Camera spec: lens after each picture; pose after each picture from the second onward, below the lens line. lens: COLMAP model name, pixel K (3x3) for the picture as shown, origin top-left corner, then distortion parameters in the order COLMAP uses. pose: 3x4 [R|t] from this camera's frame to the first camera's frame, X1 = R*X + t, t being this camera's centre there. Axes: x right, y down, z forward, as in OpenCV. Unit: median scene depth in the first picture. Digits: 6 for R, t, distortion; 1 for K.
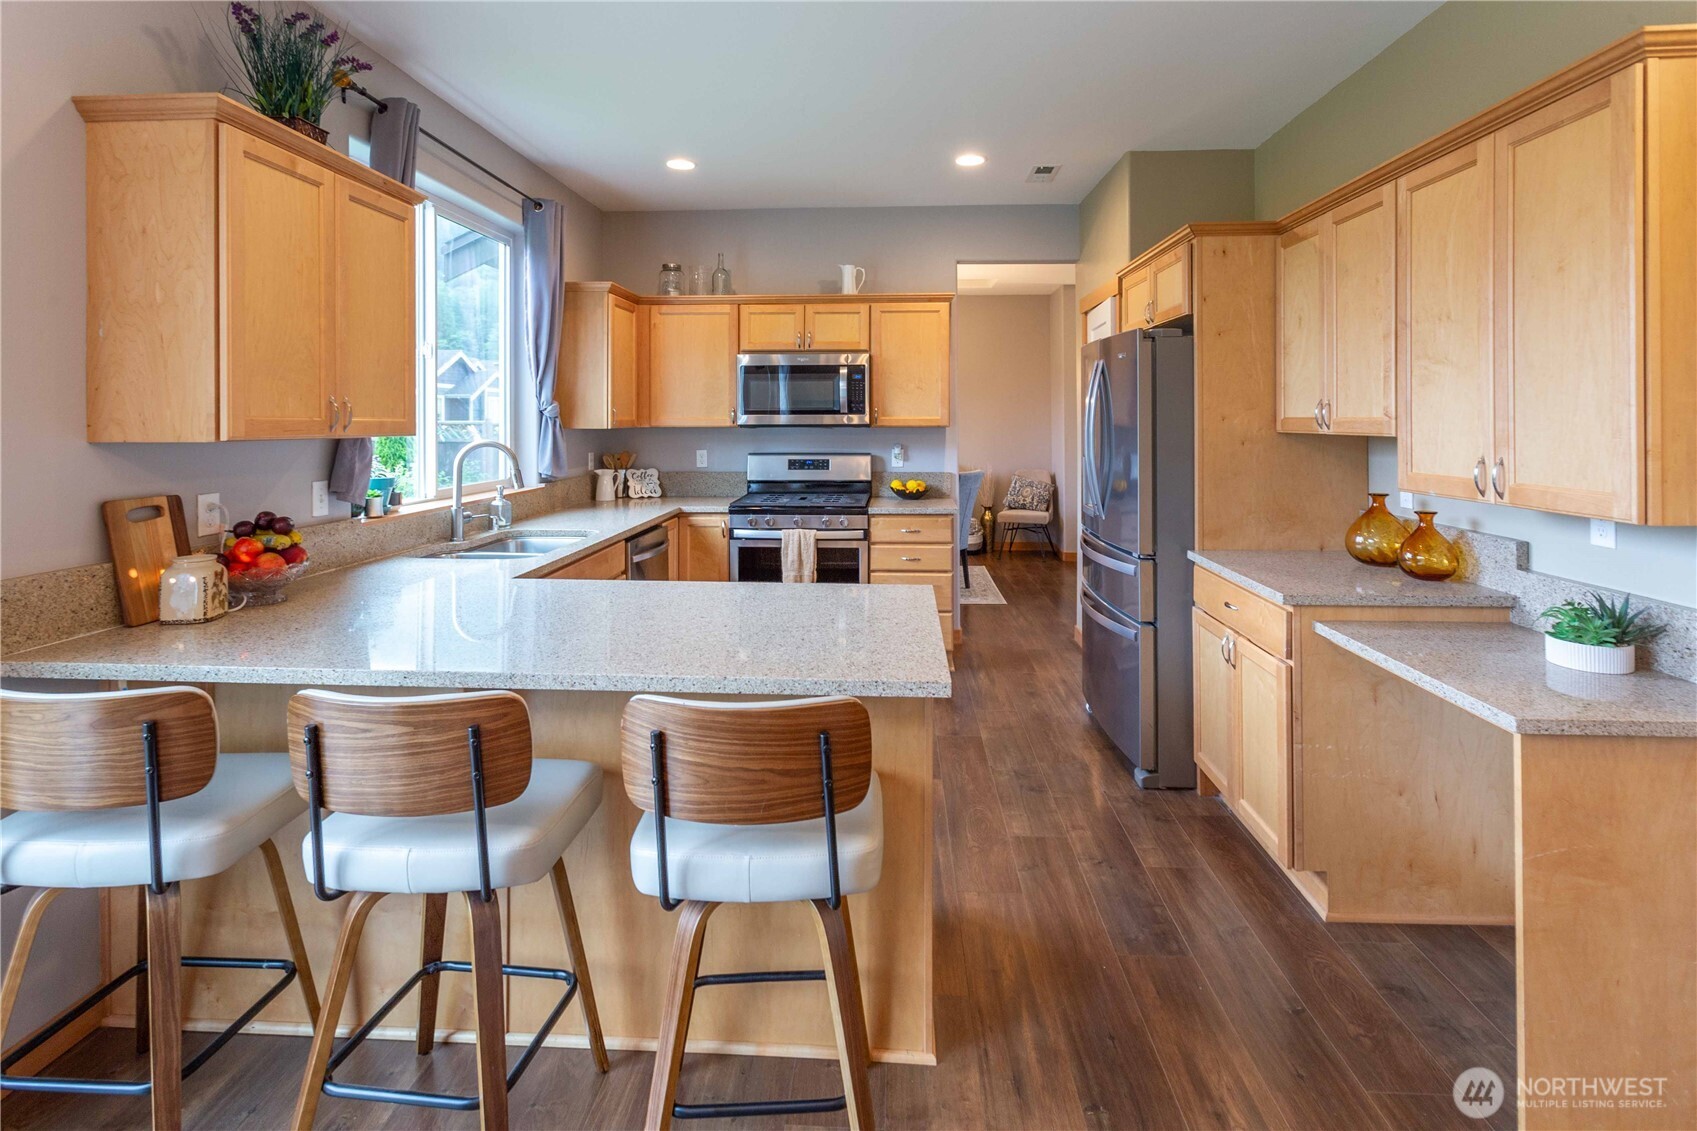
lens RADIAL K [[836.8, 0, 878.0], [0, 836.8, 423.8], [0, 0, 1]] dist [-0.002519, 0.002320]
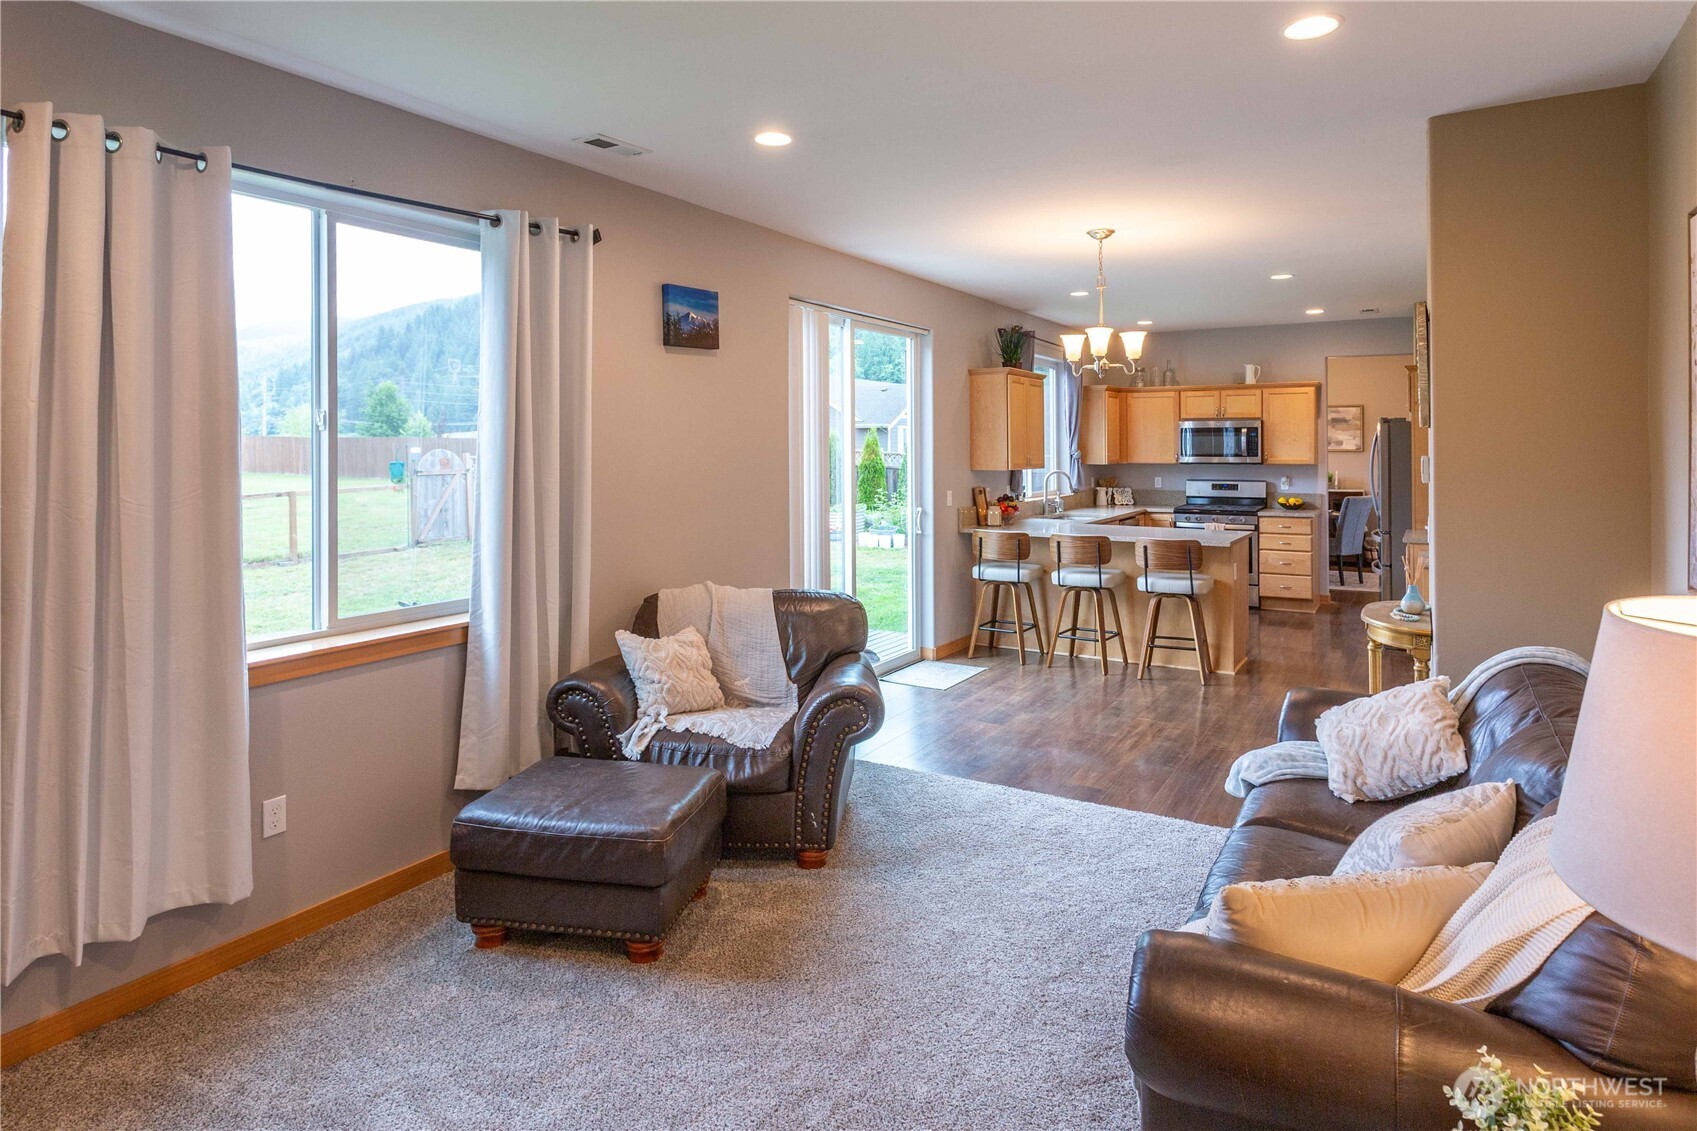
lens RADIAL K [[977.6, 0, 855.1], [0, 977.6, 435.6], [0, 0, 1]] dist [0.003988, 0.000507]
pose [[0.872631, -0.006444, -0.488337, 0.235896], [-0.000955, 0.999889, -0.014901, -0.023956], [0.488379, 0.013470, 0.872528, -1.091147]]
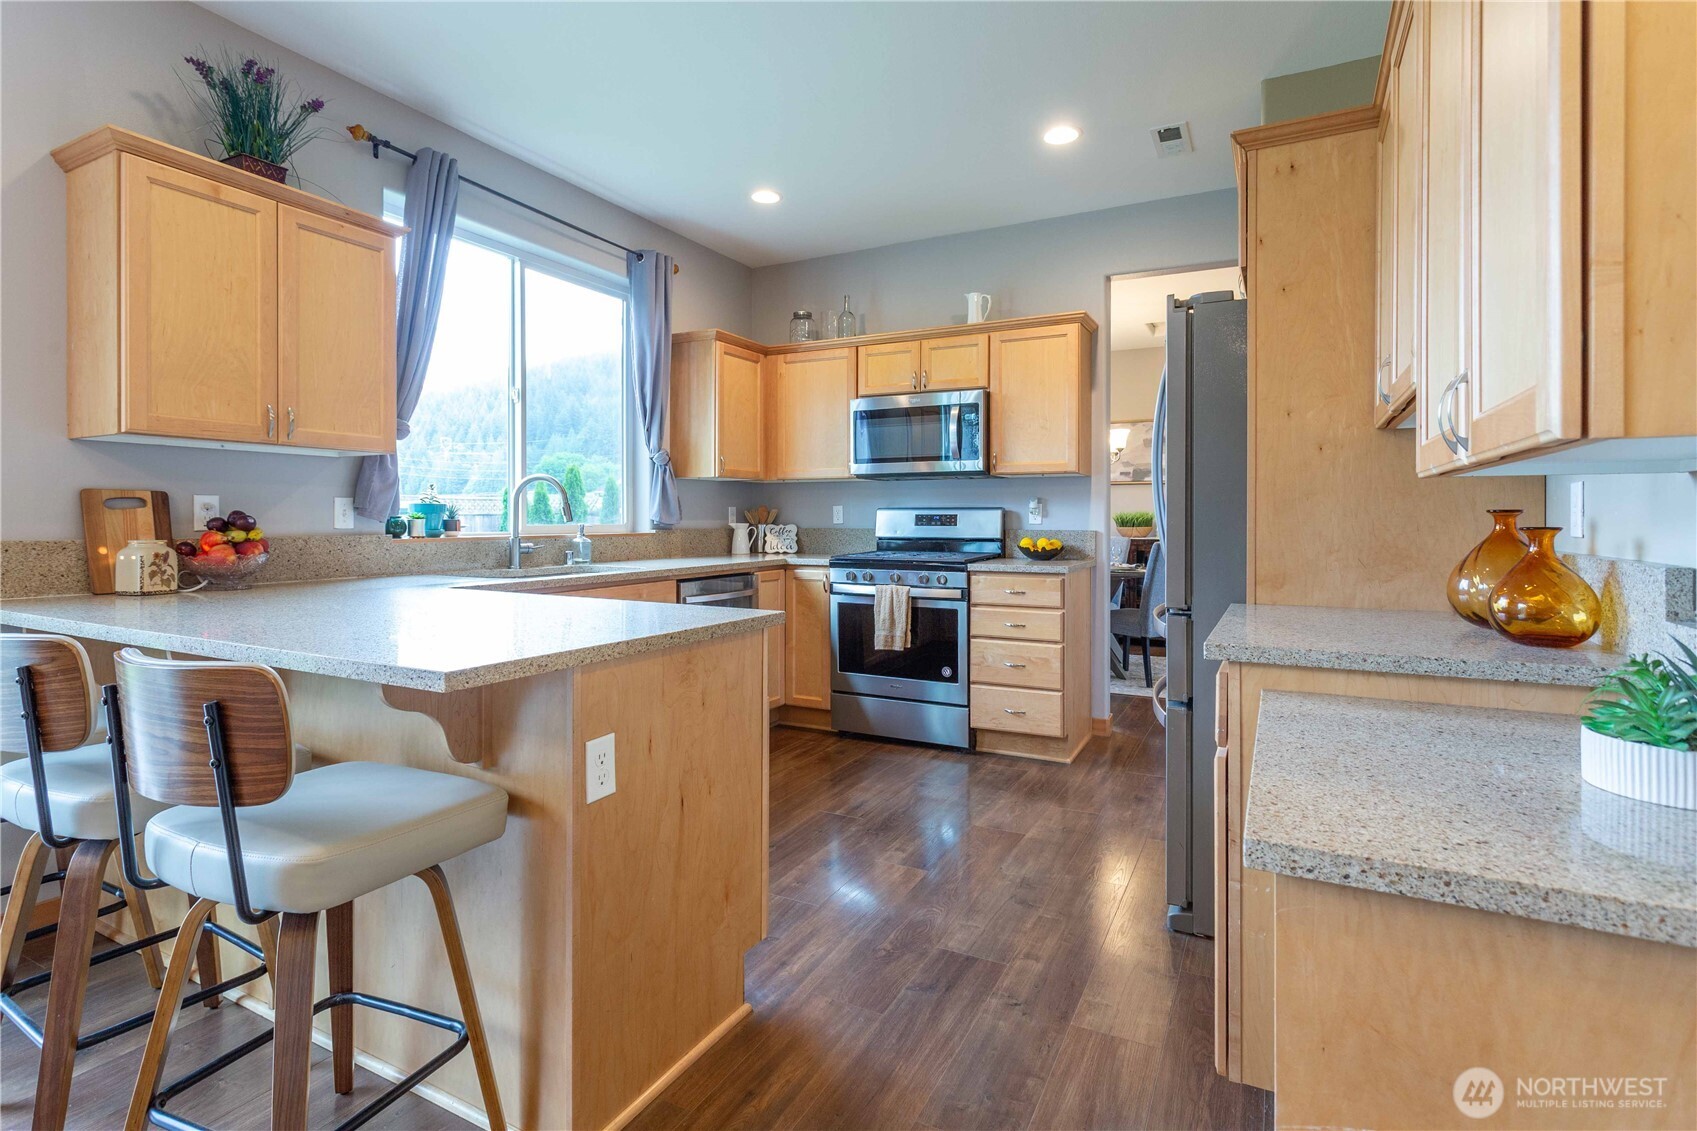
lens RADIAL K [[836.8, 0, 874.9], [0, 836.8, 526.9], [0, 0, 1]] dist [-0.002519, 0.002320]
pose [[0.907806, 0.008375, -0.419306, 0.253595], [-0.006545, 0.999962, 0.005802, 0.055074], [0.419338, -0.002523, 0.907826, 0.161876]]
